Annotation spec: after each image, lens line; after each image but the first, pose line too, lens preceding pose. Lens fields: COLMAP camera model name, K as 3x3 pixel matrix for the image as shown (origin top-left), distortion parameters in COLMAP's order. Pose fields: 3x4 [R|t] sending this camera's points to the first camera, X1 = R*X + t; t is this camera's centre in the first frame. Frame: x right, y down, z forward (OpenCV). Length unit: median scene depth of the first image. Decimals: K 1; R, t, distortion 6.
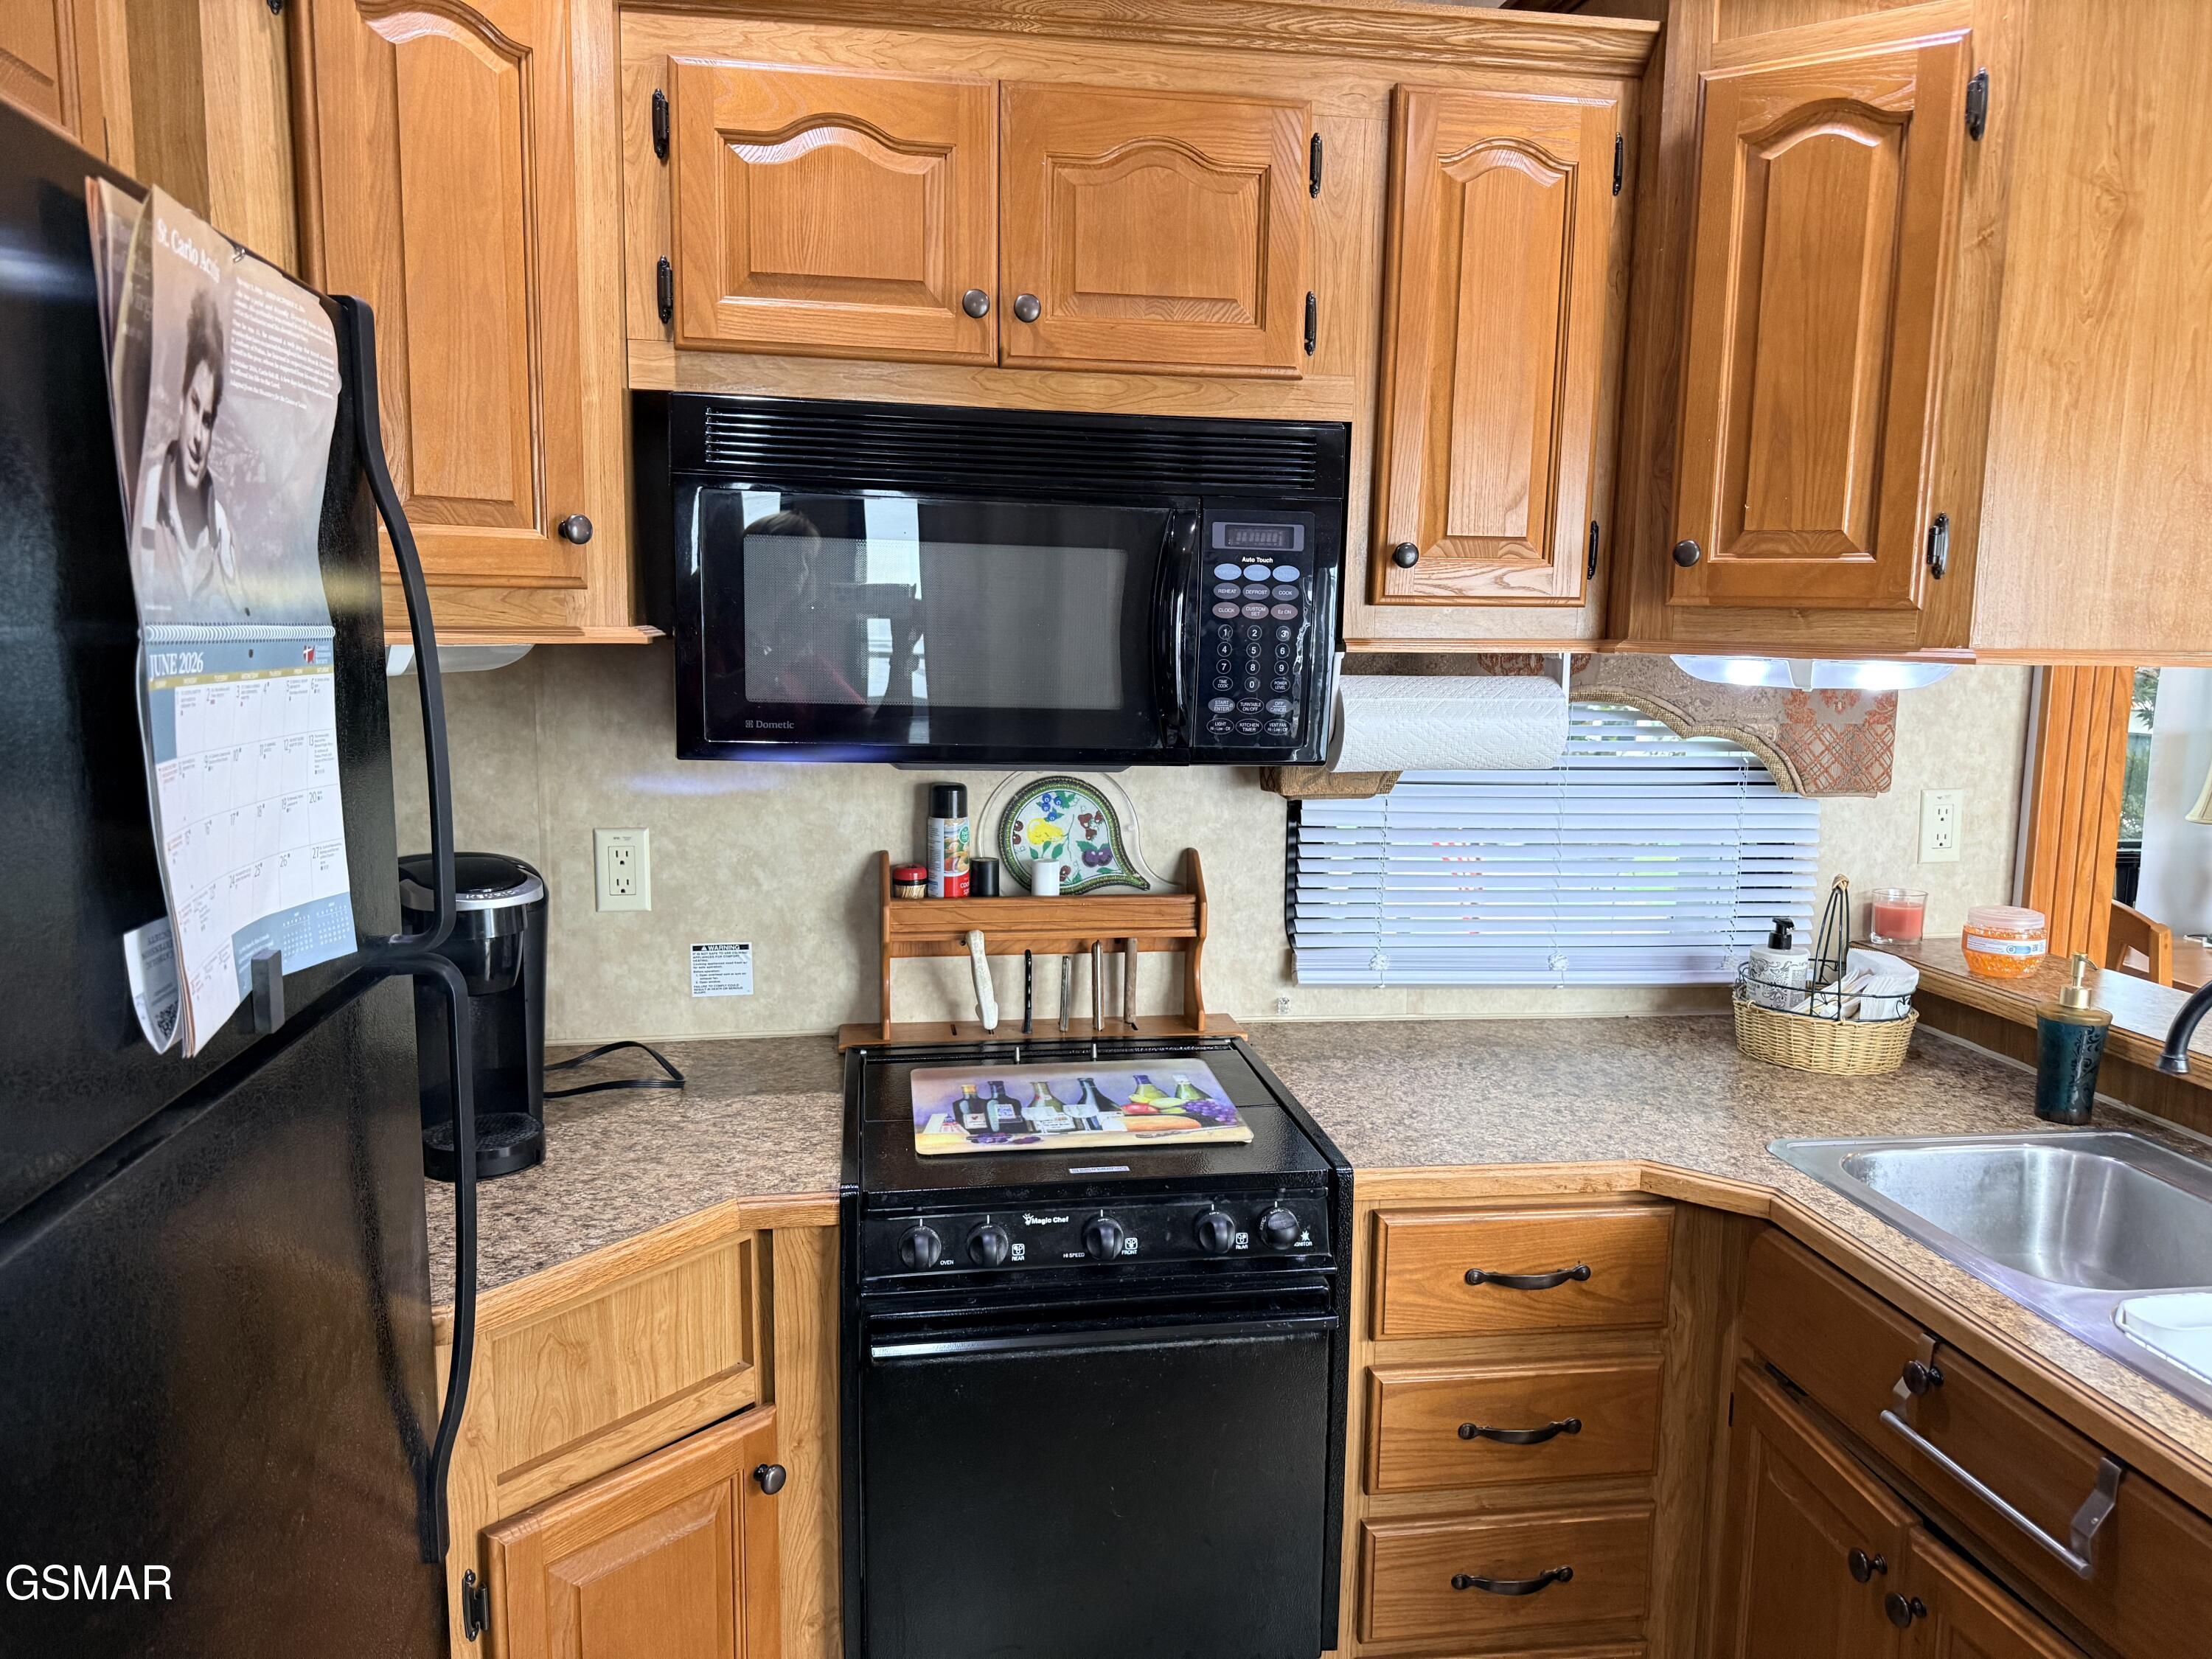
lens RADIAL K [[1564.7, 0, 1110.4], [0, 1564.7, 821.3], [0, 0, 1]] dist [0.095650, -0.107150]
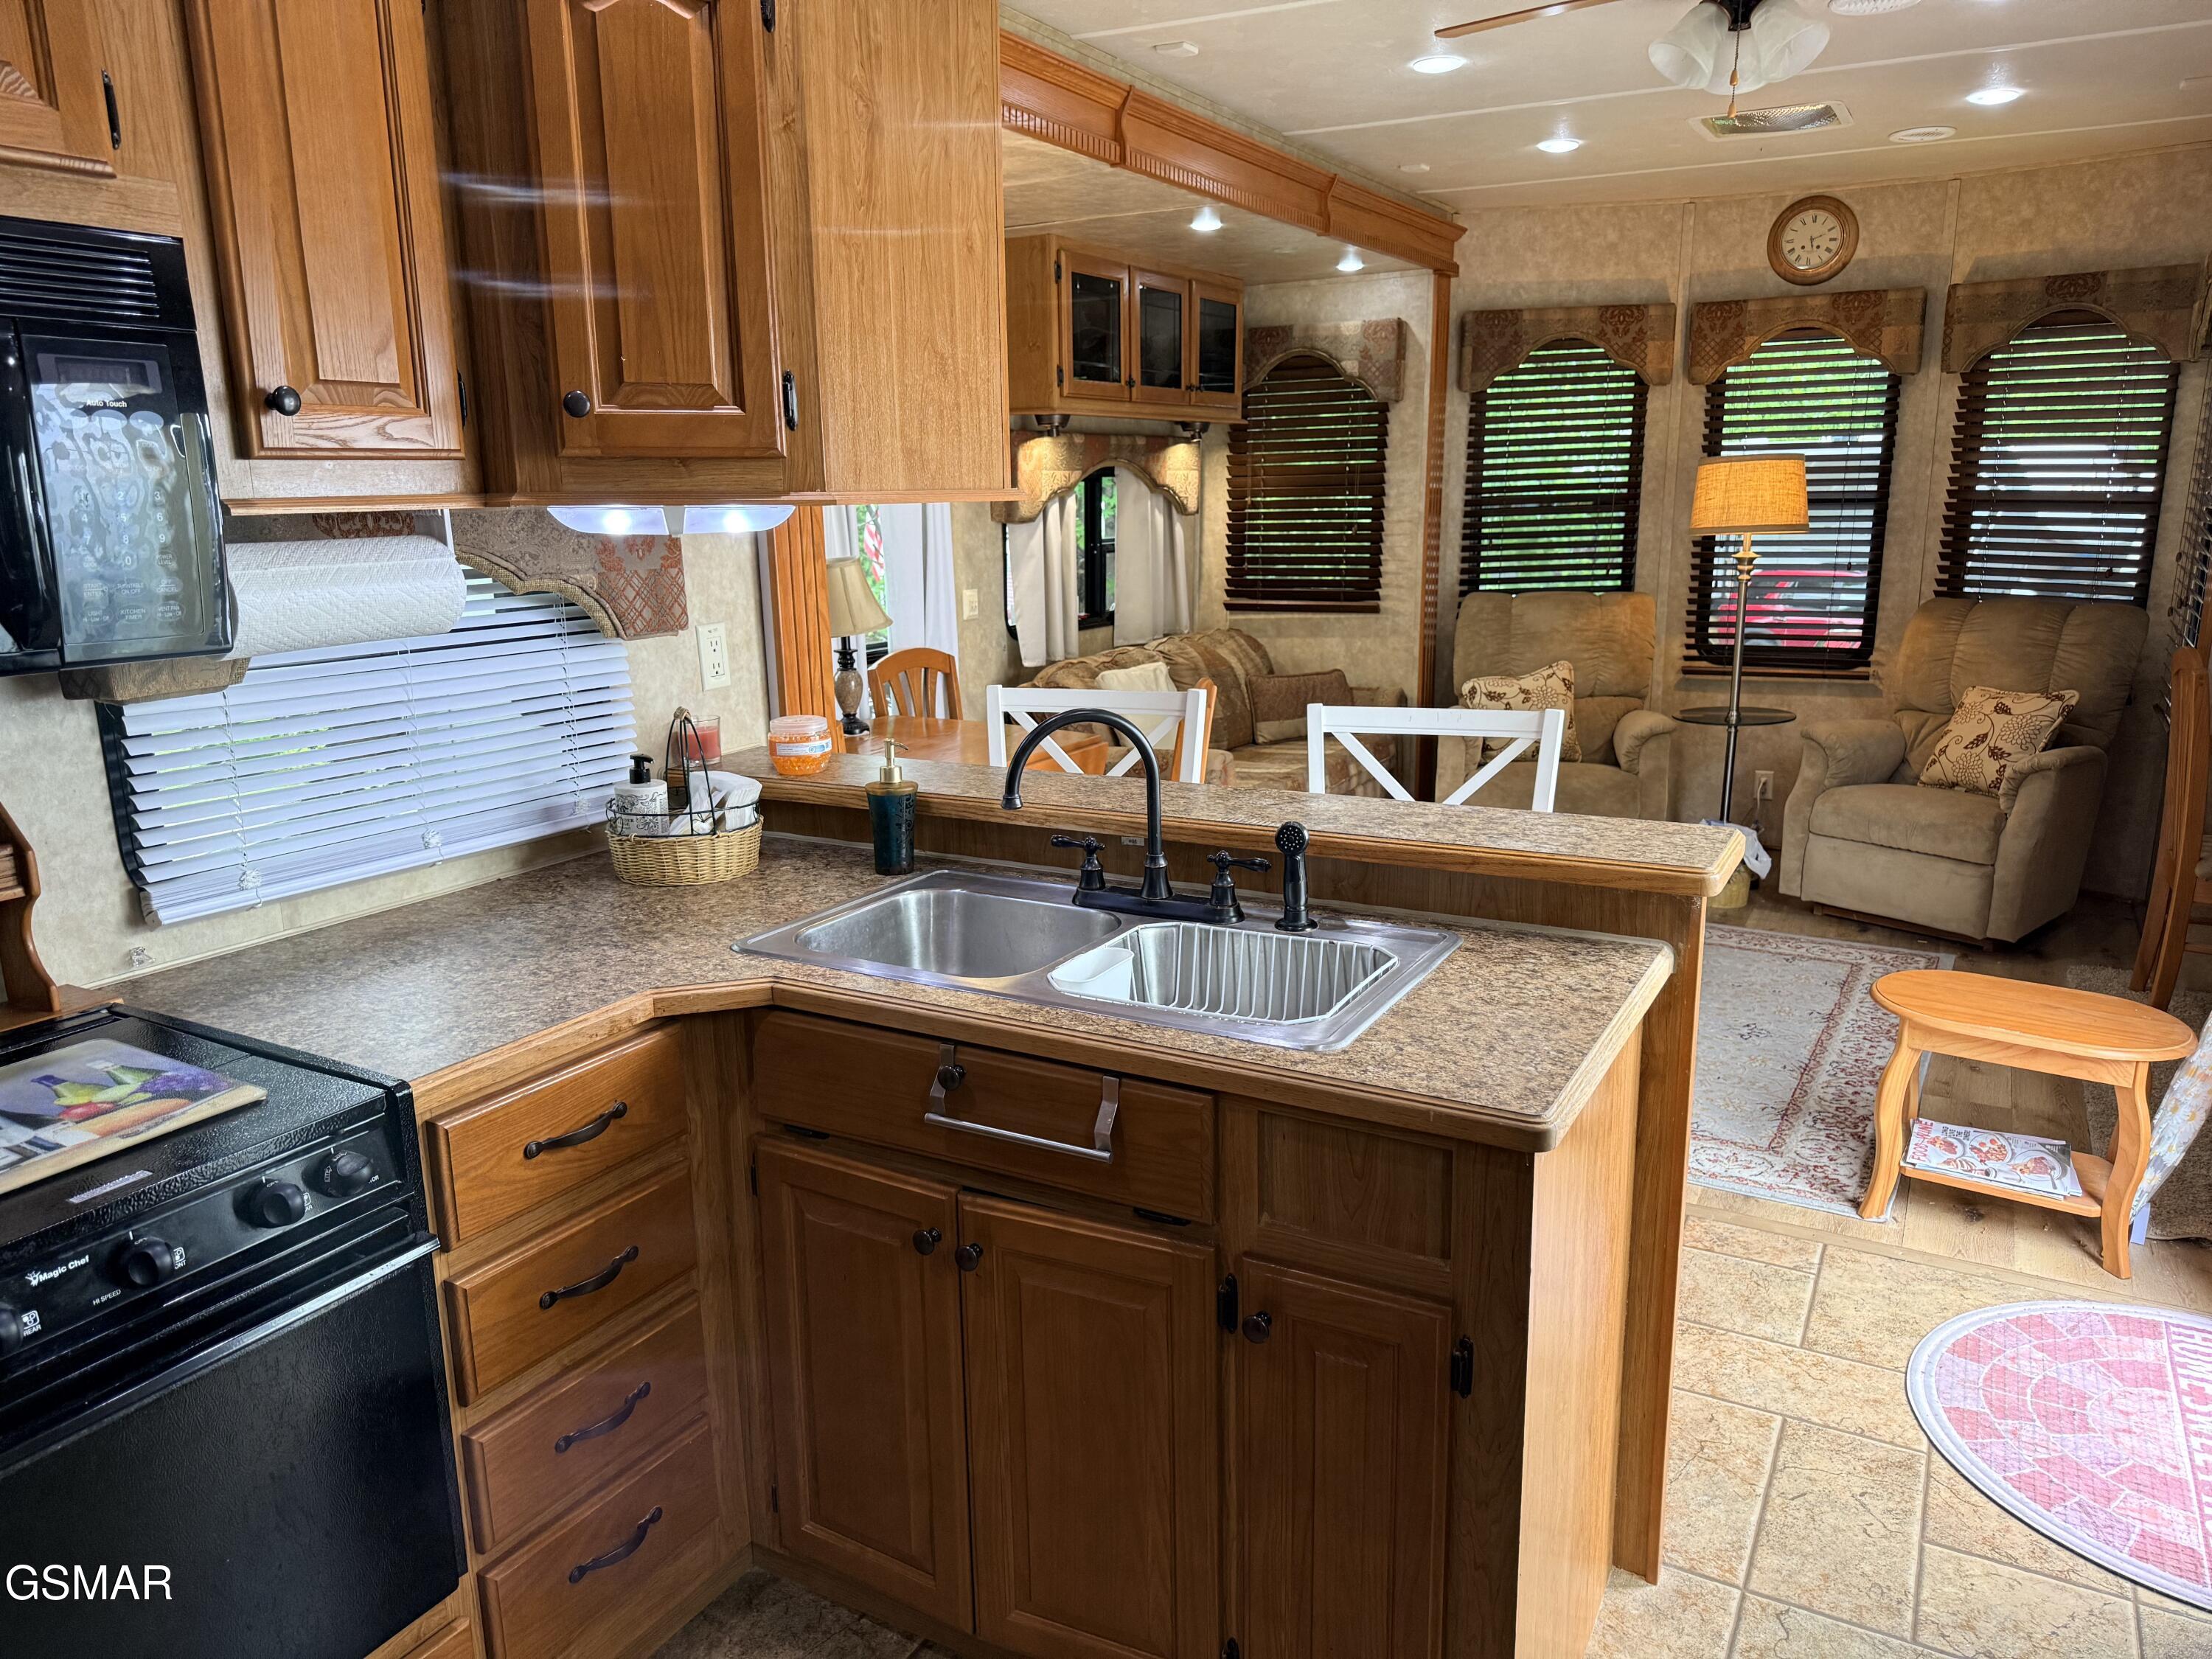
lens RADIAL K [[1556.5, 0, 1098.6], [0, 1556.5, 839.1], [0, 0, 1]] dist [0.103658, -0.132688]
pose [[0.624655, -0.202324, 0.754235, -0.240299], [0.130093, 0.979318, 0.154960, -0.008899], [-0.769988, 0.001324, 0.638057, 0.093762]]
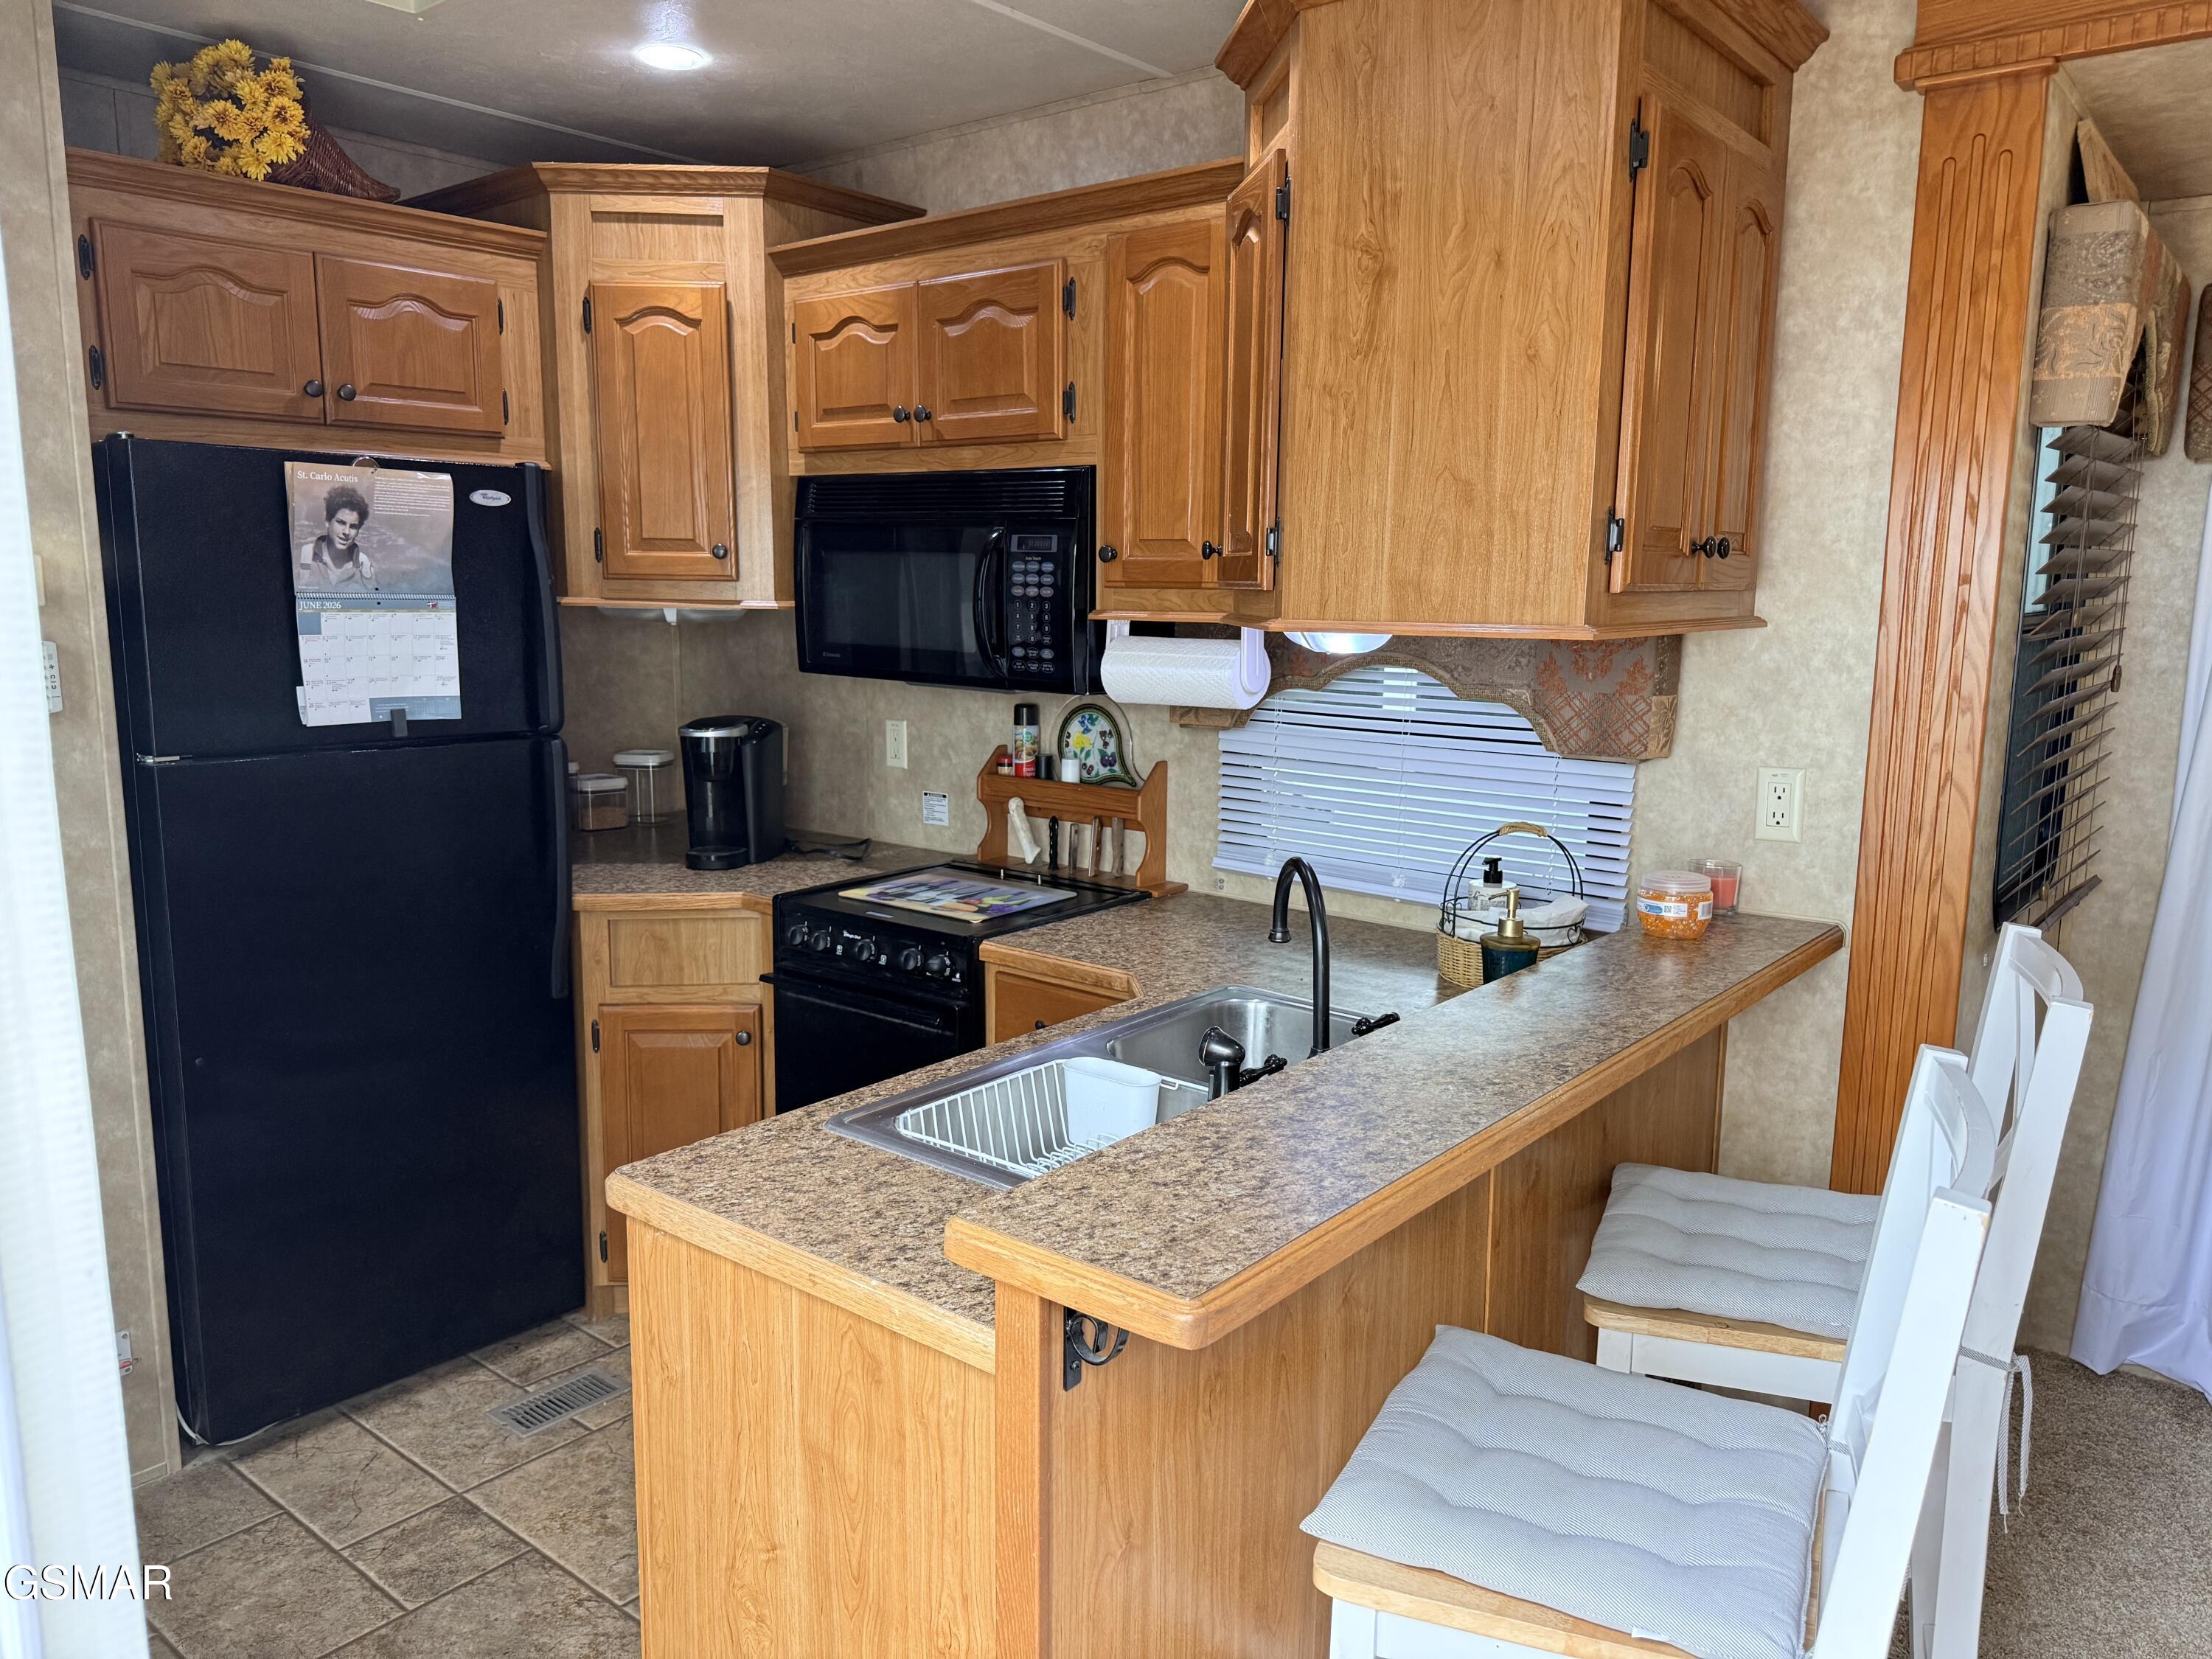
lens RADIAL K [[1556.5, 0, 1098.6], [0, 1556.5, 839.1], [0, 0, 1]] dist [0.103658, -0.132688]
pose [[0.661110, 0.112367, -0.741827, 1.290704], [-0.098620, 0.993158, 0.062547, 0.006413], [0.743779, 0.031808, 0.667668, 0.025730]]
